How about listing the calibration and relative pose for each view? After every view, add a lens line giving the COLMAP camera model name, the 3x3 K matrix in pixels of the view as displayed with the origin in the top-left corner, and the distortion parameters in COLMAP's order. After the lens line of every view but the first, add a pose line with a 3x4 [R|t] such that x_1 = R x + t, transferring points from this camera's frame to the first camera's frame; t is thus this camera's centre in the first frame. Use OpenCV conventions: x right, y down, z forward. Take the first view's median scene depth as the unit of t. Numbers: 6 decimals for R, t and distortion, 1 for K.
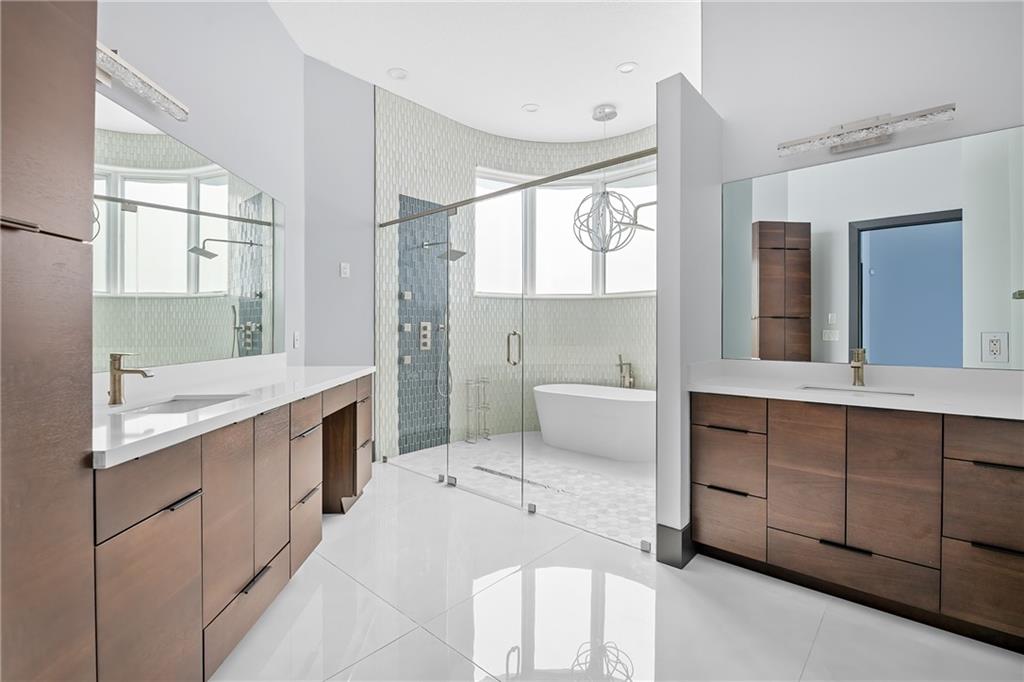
lens RADIAL K [[453.2, 0, 515.1], [0, 453.2, 321.4], [0, 0, 1]] dist [-0.001556, -0.004996]
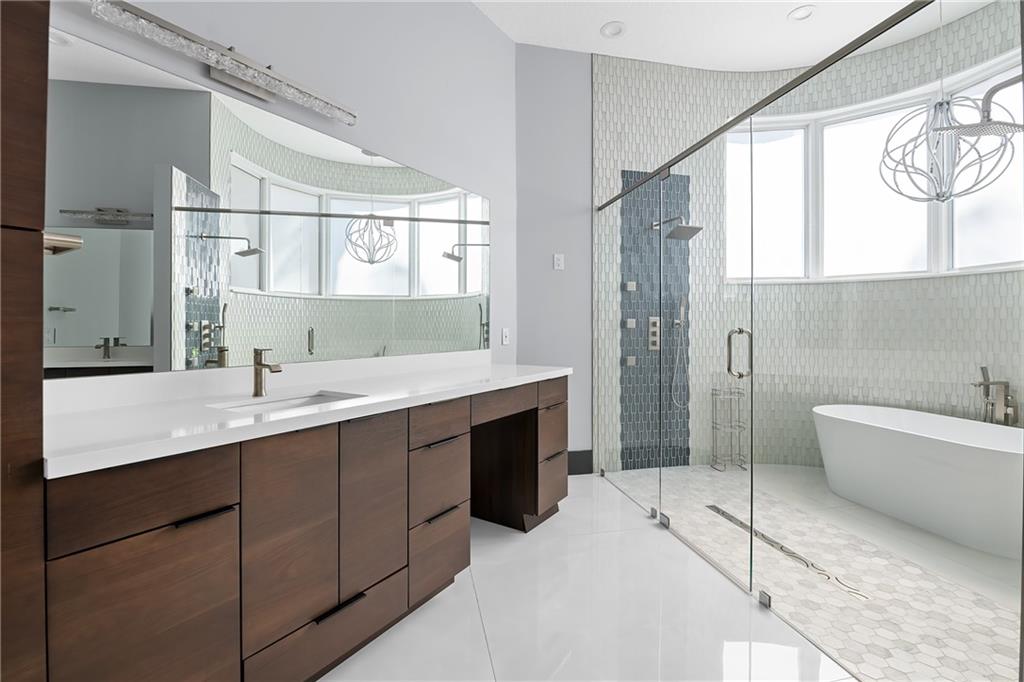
lens RADIAL K [[453.2, 0, 515.1], [0, 453.2, 321.4], [0, 0, 1]] dist [-0.001556, -0.004996]
pose [[0.815247, -0.006385, -0.579078, 0.081326], [0.011050, 0.999929, 0.004531, 0.003501], [0.579007, -0.010093, 0.815260, 0.174809]]
